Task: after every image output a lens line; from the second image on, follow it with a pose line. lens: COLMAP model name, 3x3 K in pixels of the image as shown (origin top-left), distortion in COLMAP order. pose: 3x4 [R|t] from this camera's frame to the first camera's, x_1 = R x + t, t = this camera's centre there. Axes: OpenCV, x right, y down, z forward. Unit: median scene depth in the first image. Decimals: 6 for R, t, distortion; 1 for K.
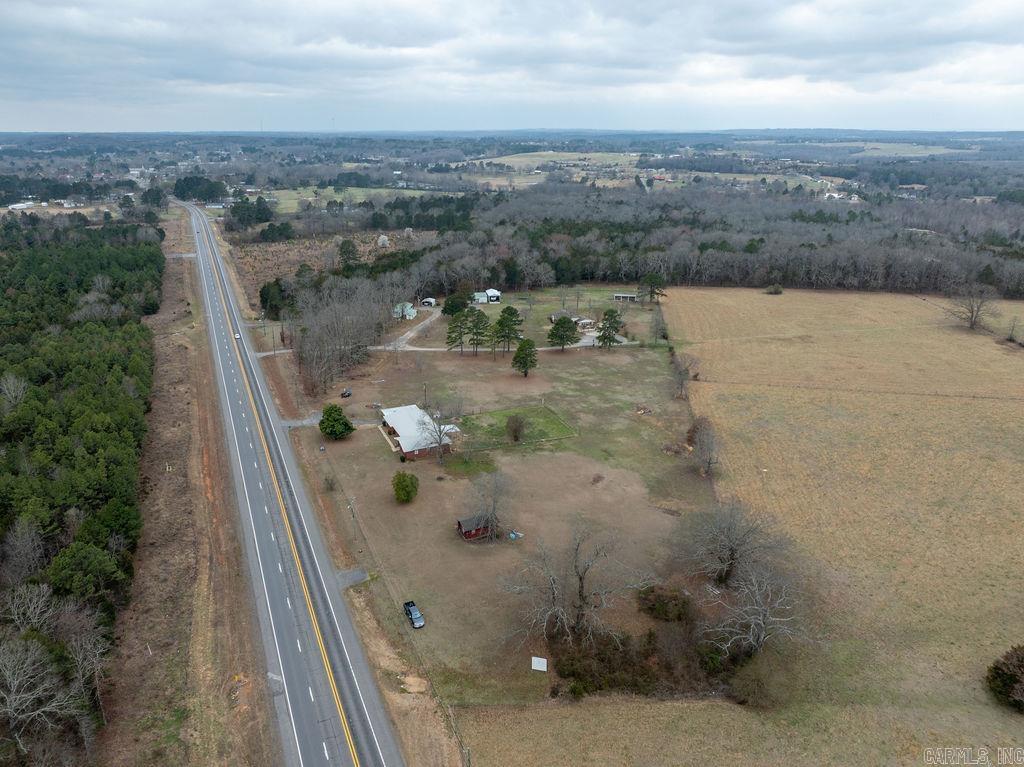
lens RADIAL K [[719.5, 0, 513.9], [0, 719.5, 380.7], [0, 0, 1]] dist [-0.040618, 0.005919]
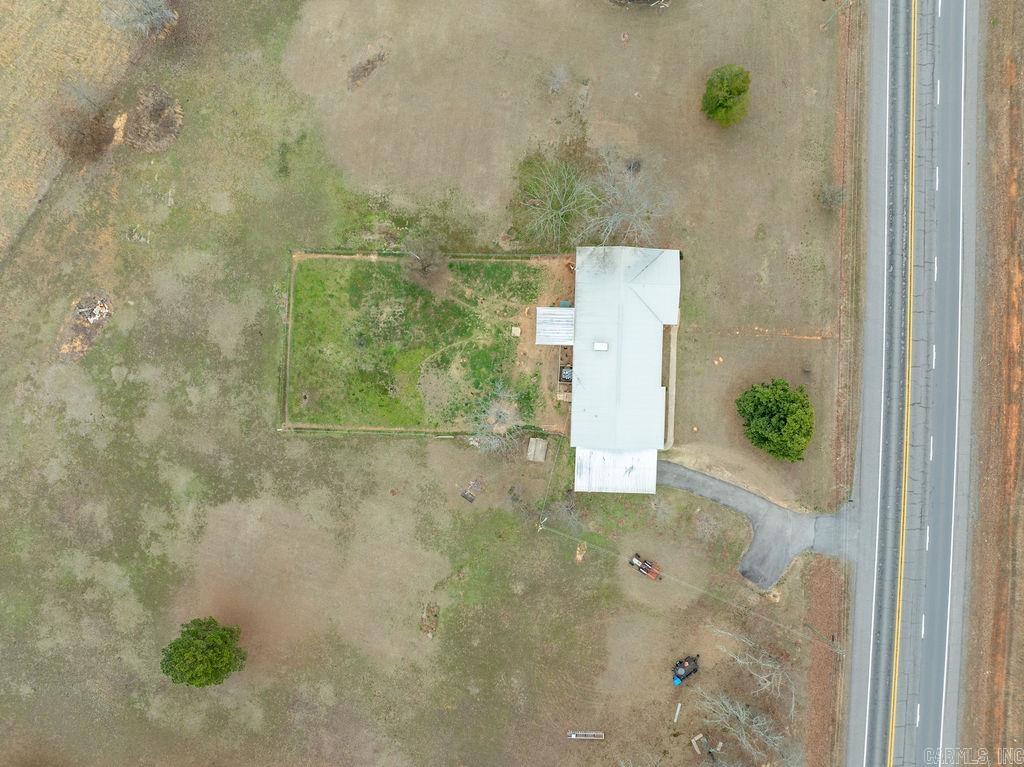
lens RADIAL K [[719.5, 0, 513.9], [0, 719.5, 380.7], [0, 0, 1]] dist [-0.040618, 0.005919]
pose [[-0.898042, -0.439908, -0.001342, -0.081650], [0.145791, -0.300498, 0.942574, -0.392522], [-0.415049, 0.846275, 0.333994, 0.888682]]
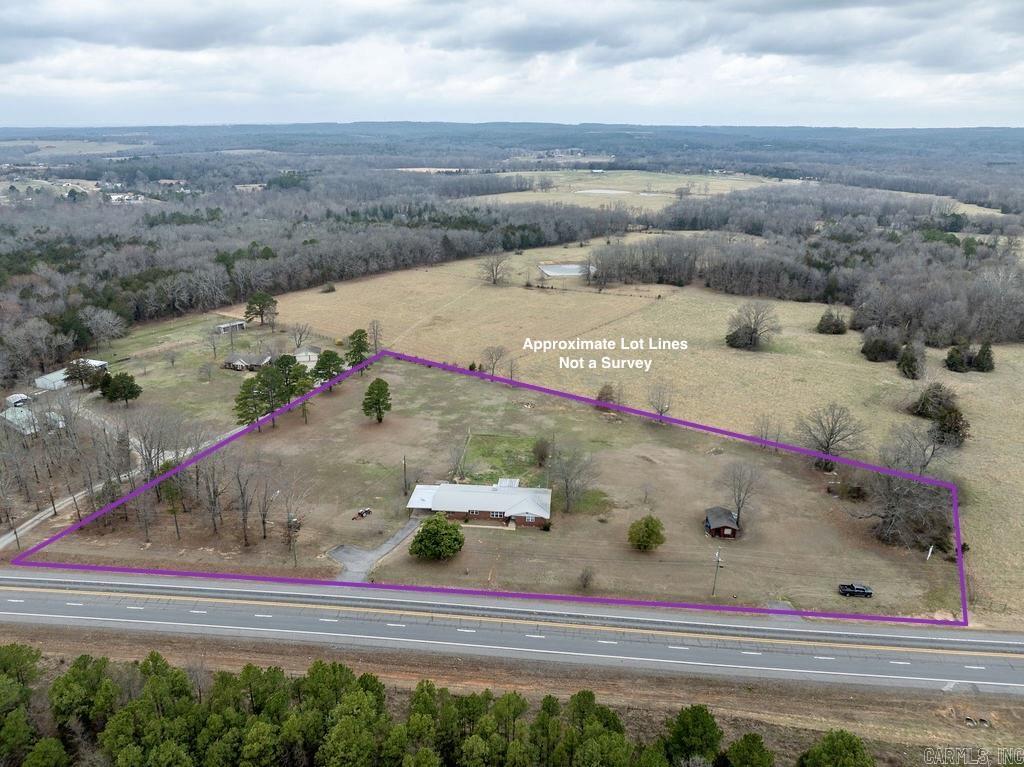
lens RADIAL K [[719.5, 0, 513.9], [0, 719.5, 380.7], [0, 0, 1]] dist [-0.040618, 0.005919]
pose [[0.491493, -0.287158, 0.822177, -0.760168], [0.282117, 0.945665, 0.161640, -0.186603], [-0.823921, 0.152505, 0.545799, 0.510672]]
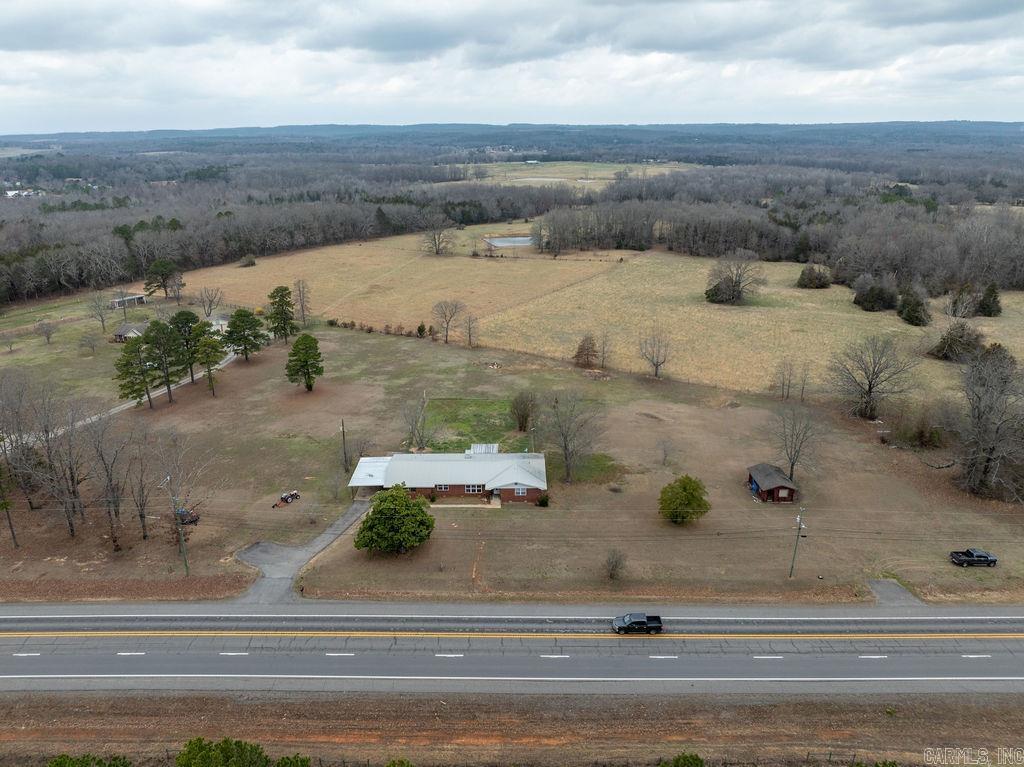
lens RADIAL K [[719.5, 0, 513.9], [0, 719.5, 380.7], [0, 0, 1]] dist [-0.040618, 0.005919]
pose [[0.406873, -0.302565, 0.861921, -0.619410], [0.307343, 0.933887, 0.182746, -0.100959], [-0.860229, 0.190551, 0.472965, 0.663908]]
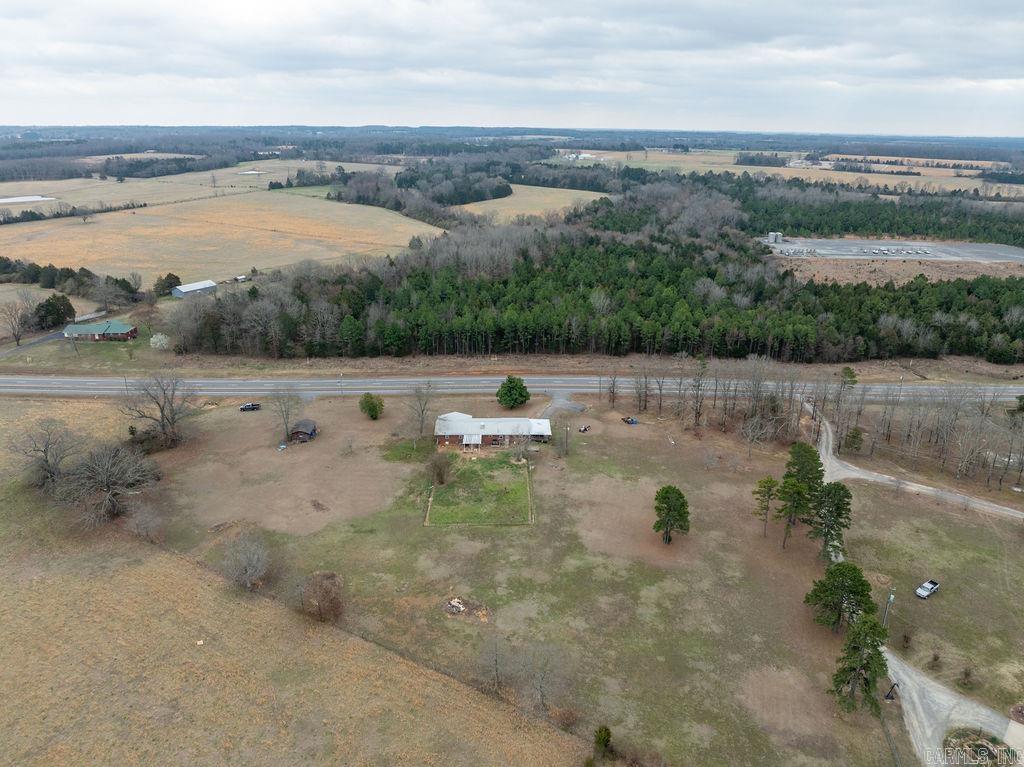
lens RADIAL K [[719.5, 0, 513.9], [0, 719.5, 380.7], [0, 0, 1]] dist [-0.040618, 0.005919]
pose [[-0.397568, 0.301031, -0.866787, 0.704300], [-0.311315, 0.844367, 0.436035, -0.441301], [0.863147, 0.443198, -0.241978, 1.252935]]
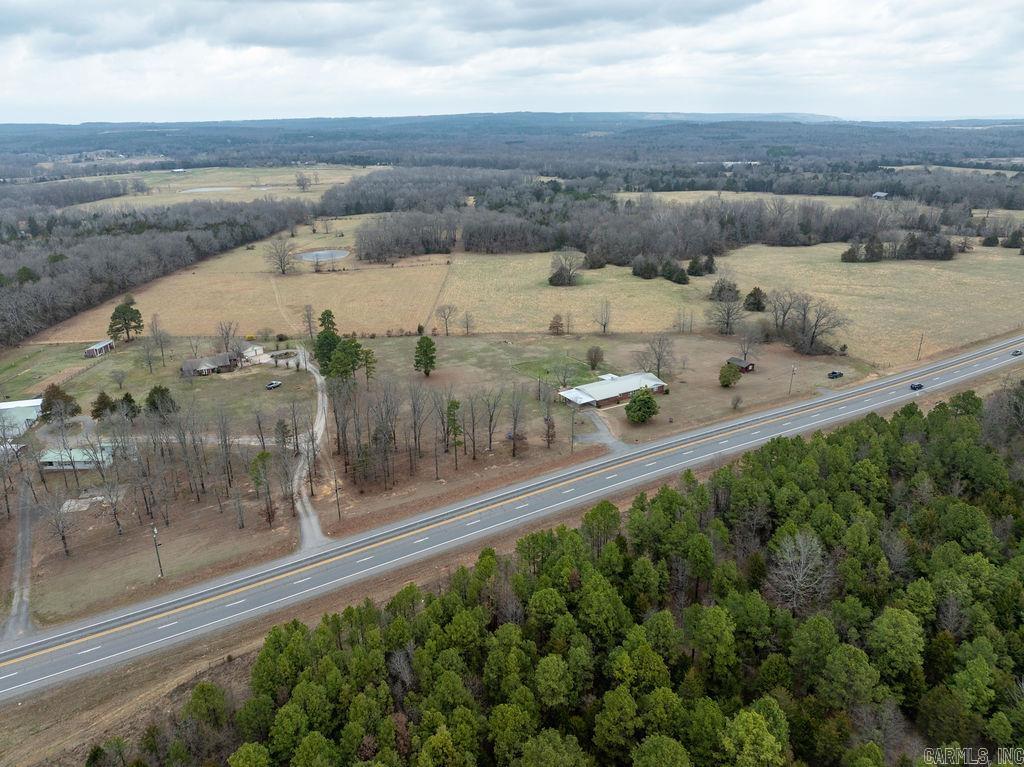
lens RADIAL K [[693.9, 0, 512.9], [0, 693.9, 439.9], [0, 0, 1]] dist [-0.026779, 0.001397]
pose [[-0.112588, -0.416751, 0.902021, -1.114037], [0.338519, 0.837399, 0.429147, -0.375086], [-0.934200, 0.353668, 0.046797, 1.131169]]
